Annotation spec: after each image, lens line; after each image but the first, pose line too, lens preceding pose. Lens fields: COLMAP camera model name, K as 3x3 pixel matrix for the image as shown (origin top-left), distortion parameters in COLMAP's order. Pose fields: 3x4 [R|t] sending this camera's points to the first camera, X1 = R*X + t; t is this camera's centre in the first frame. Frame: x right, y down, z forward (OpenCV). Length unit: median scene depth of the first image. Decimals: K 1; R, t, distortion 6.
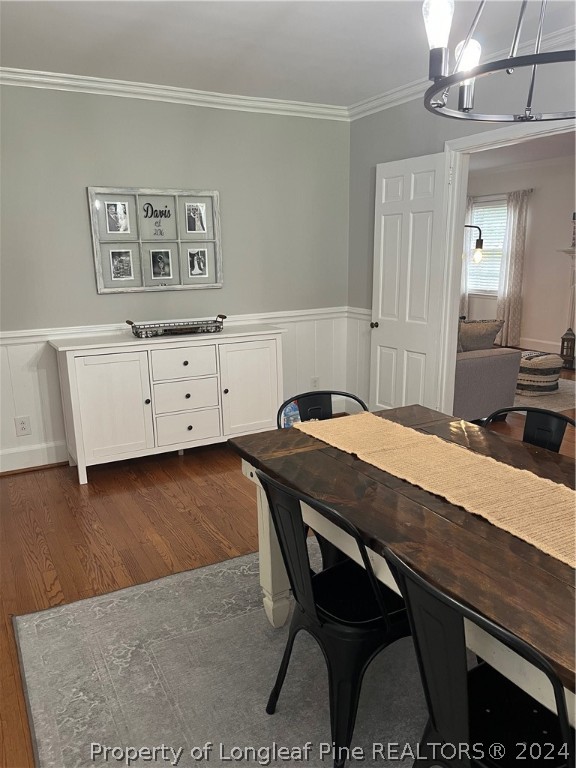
lens RADIAL K [[581.5, 0, 287.6], [0, 581.5, 385.3], [0, 0, 1]] dist [0.039969, -0.025177]
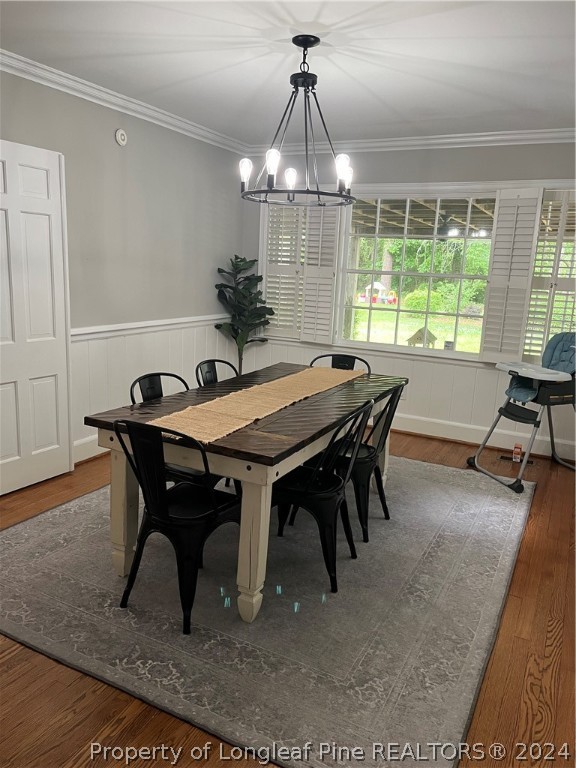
lens RADIAL K [[581.5, 0, 287.7], [0, 581.5, 383.9], [0, 0, 1]] dist [0.039969, -0.025177]
pose [[-0.558730, -0.188092, 0.807739, -0.910569], [0.143697, 0.937257, 0.317649, -0.343592], [-0.816806, 0.293550, -0.496645, 1.479221]]
